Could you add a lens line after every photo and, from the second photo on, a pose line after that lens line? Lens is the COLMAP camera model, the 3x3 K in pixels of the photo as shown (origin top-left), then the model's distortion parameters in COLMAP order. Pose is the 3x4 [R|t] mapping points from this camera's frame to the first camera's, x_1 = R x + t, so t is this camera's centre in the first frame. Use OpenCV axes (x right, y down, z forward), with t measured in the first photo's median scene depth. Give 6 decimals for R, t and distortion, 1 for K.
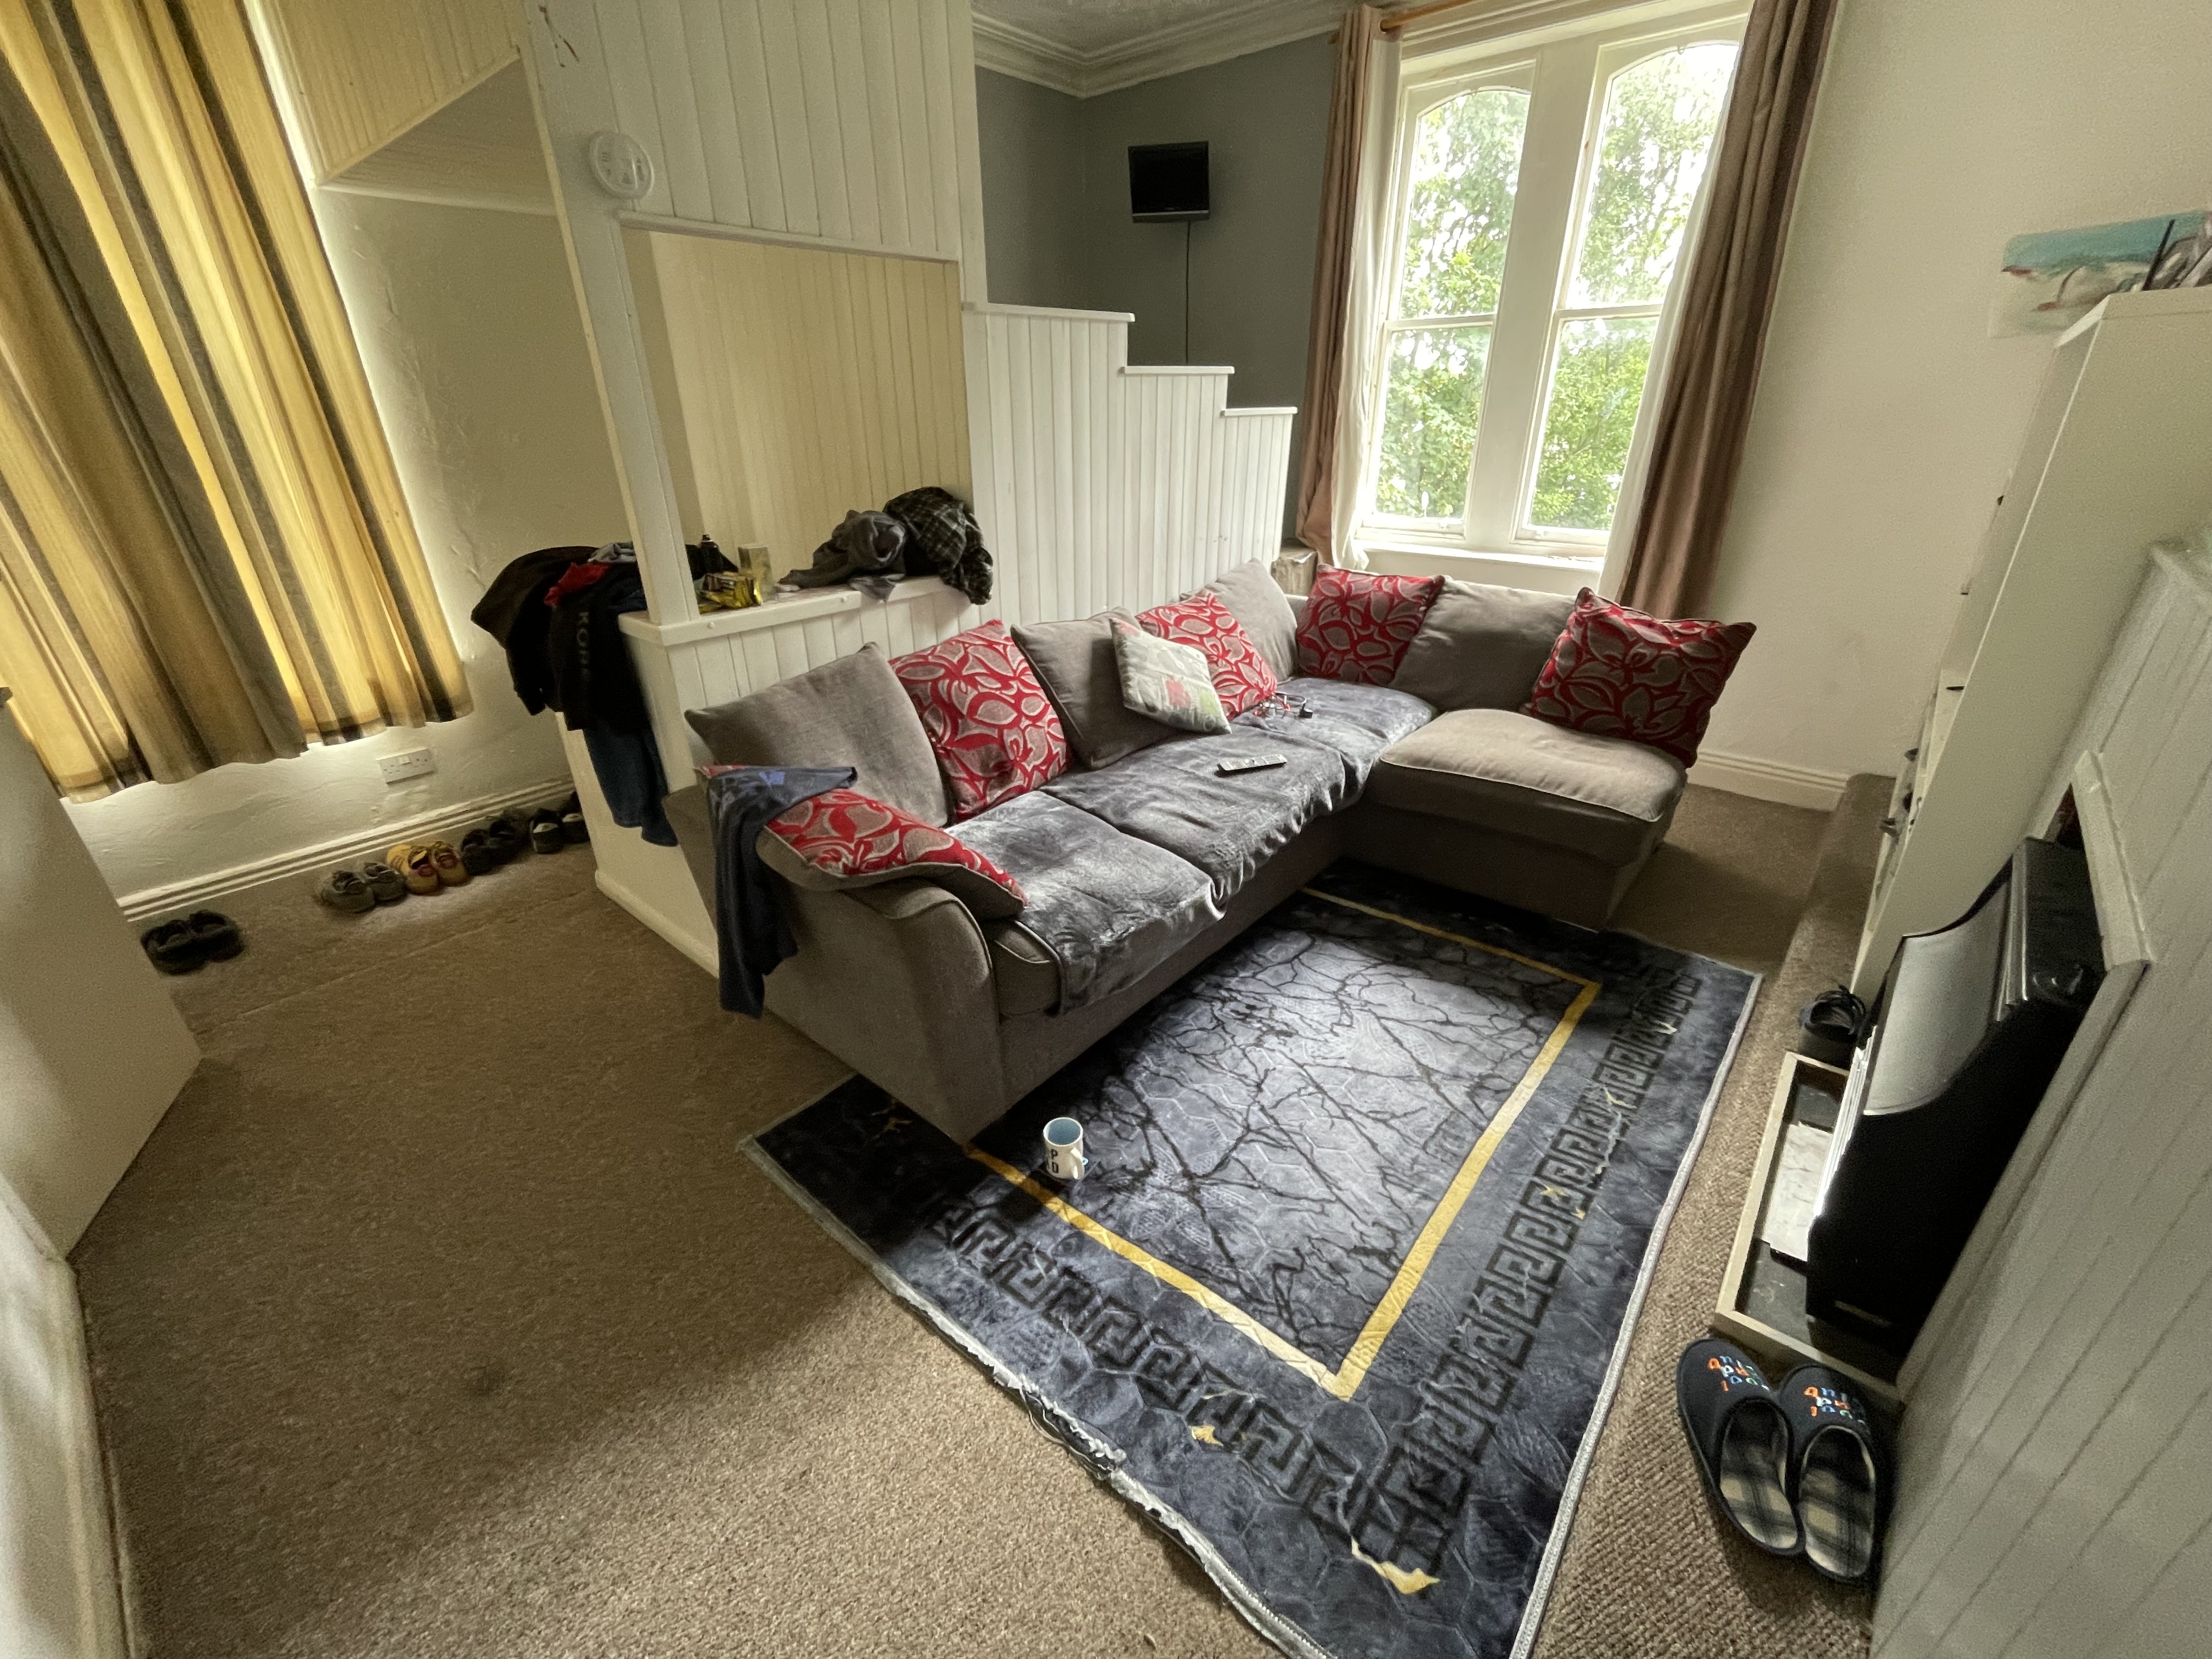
lens RADIAL K [[901.4, 0, 1112.3], [0, 901.4, 829.5], [0, 0, 1]] dist [-0.001249, -0.000452]
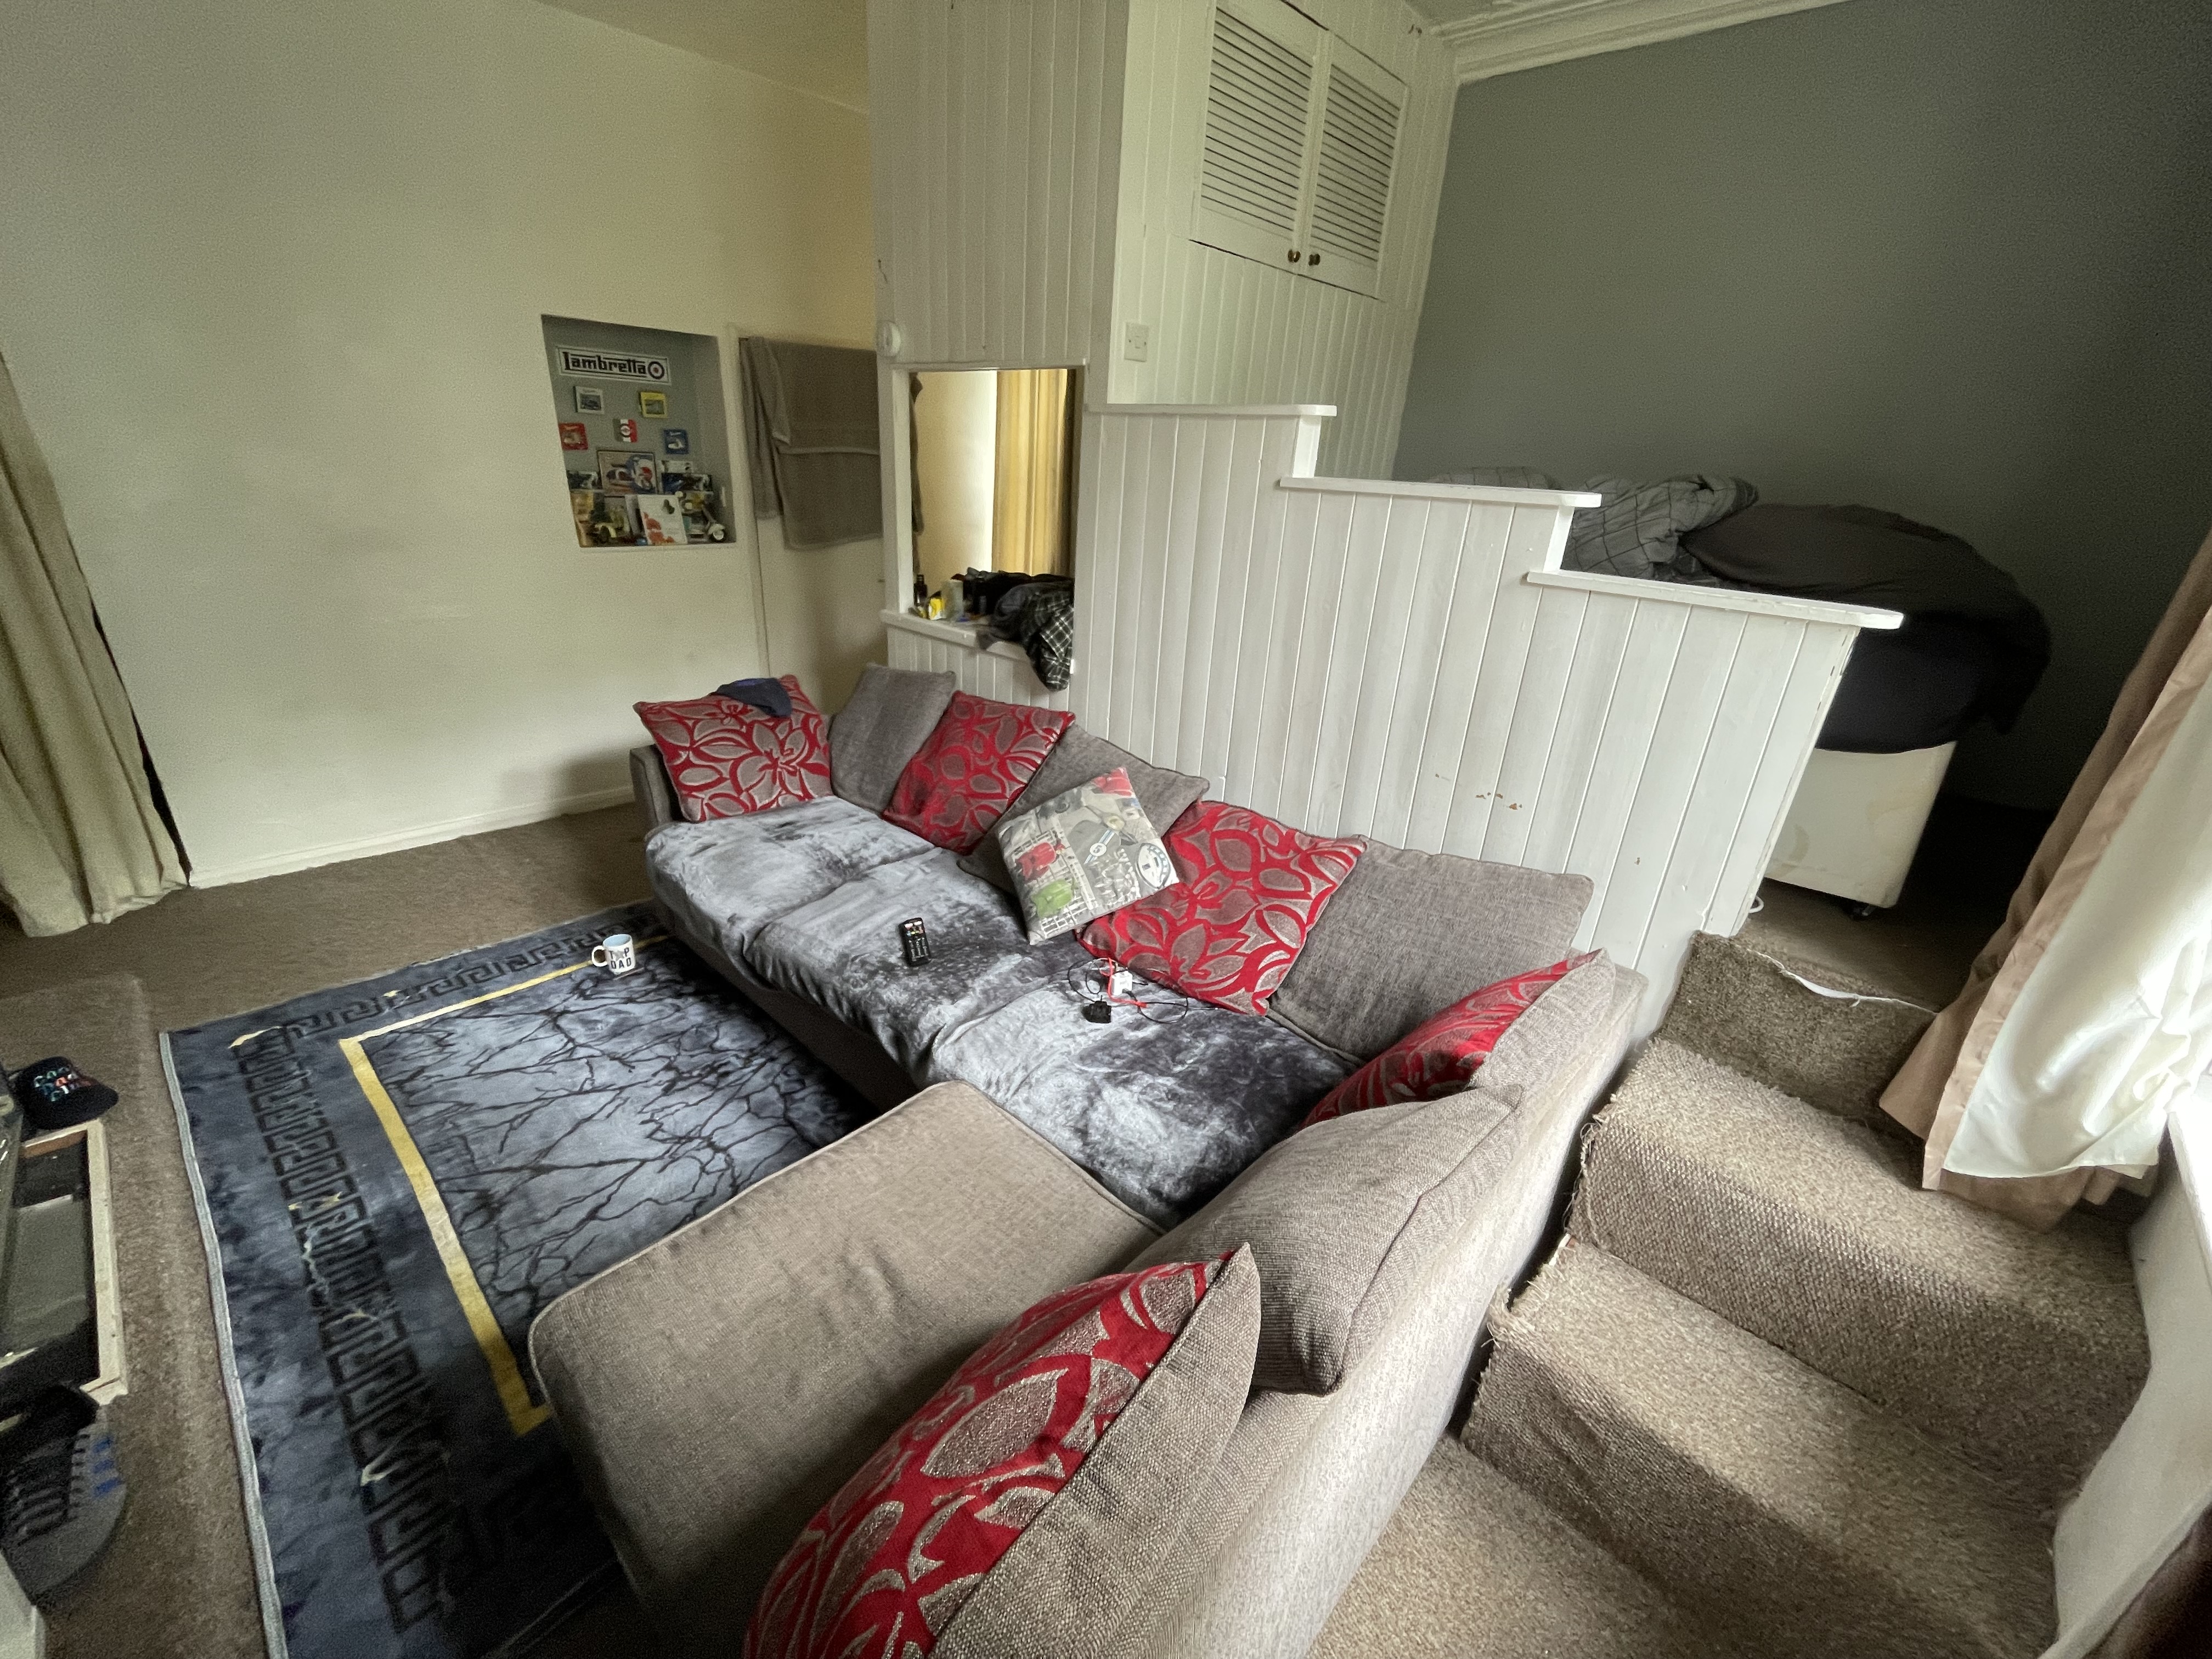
lens RADIAL K [[901.4, 0, 1108.9], [0, 901.4, 830.6], [0, 0, 1]] dist [-0.001249, -0.000452]
pose [[-0.049911, 0.397971, -0.916039, 1.076962], [-0.478770, 0.795399, 0.371645, -0.679892], [0.876521, 0.457121, 0.150838, 1.249193]]
